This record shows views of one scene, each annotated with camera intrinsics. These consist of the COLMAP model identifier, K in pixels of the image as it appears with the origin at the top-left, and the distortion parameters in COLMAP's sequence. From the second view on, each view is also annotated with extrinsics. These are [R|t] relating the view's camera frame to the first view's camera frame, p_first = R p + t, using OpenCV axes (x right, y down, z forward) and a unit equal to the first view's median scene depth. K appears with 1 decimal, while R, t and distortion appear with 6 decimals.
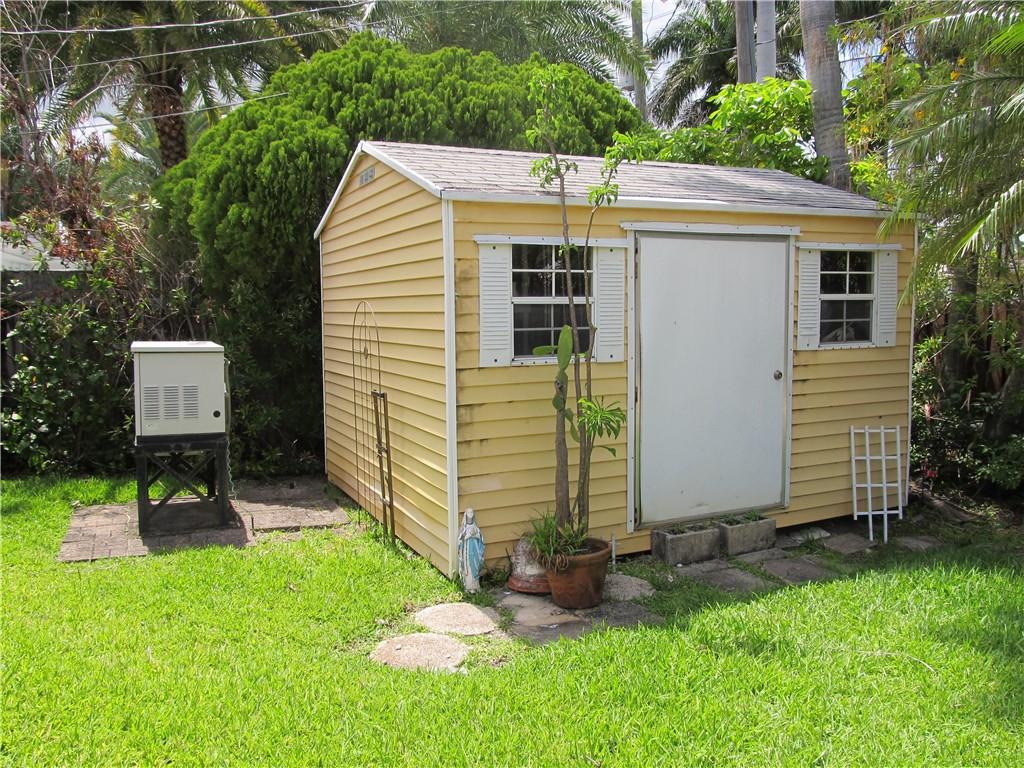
lens RADIAL K [[847.3, 0, 510.7], [0, 847.3, 383.0], [0, 0, 1]] dist [-0.075634, 0.005593]
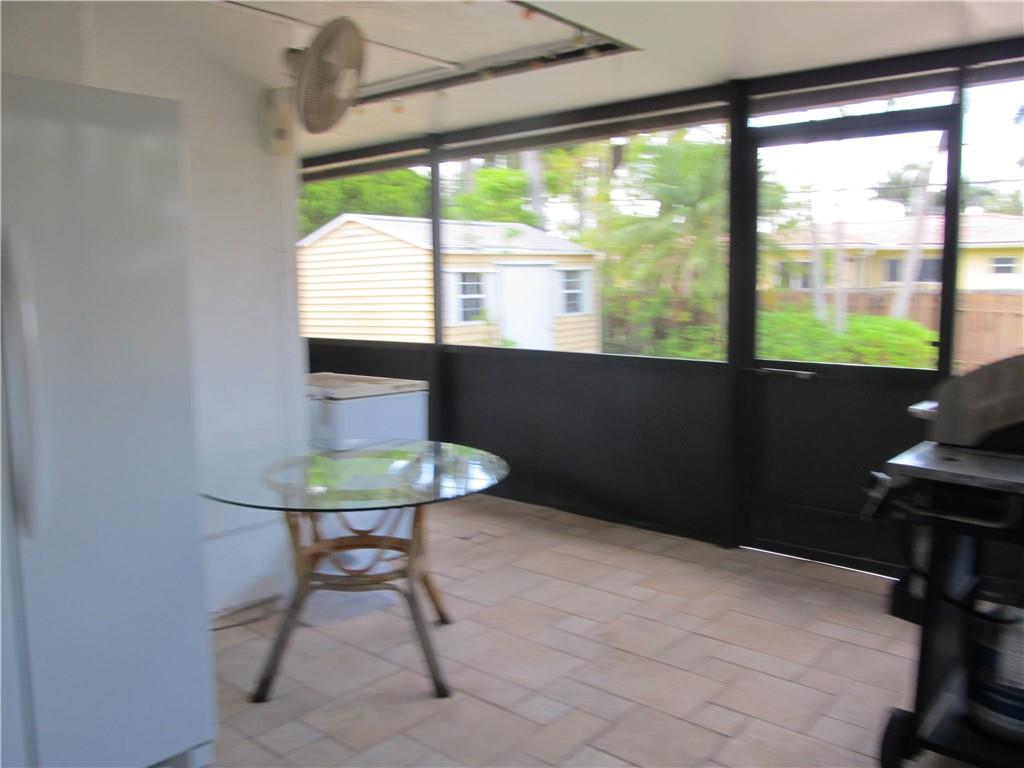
lens RADIAL K [[847.3, 0, 513.2], [0, 847.3, 385.2], [0, 0, 1]] dist [-0.075634, 0.005593]
pose [[0.890137, -0.066715, 0.450783, -0.754533], [0.058006, 0.997767, 0.033126, 0.060118], [-0.451986, -0.003339, 0.892019, -0.904658]]
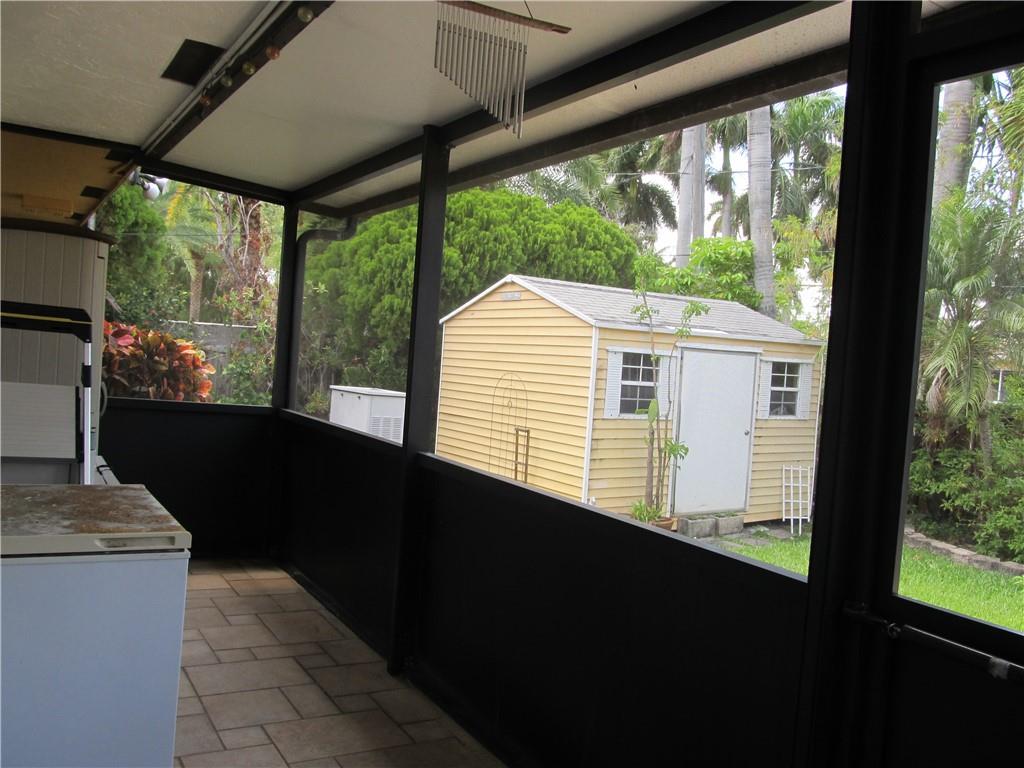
lens RADIAL K [[847.3, 0, 510.2], [0, 847.3, 381.6], [0, 0, 1]] dist [-0.075634, 0.005593]
pose [[0.985741, 0.067401, 0.154183, -0.423878], [-0.057941, 0.996198, -0.065056, 0.026201], [-0.157981, 0.055195, 0.985898, -0.615141]]
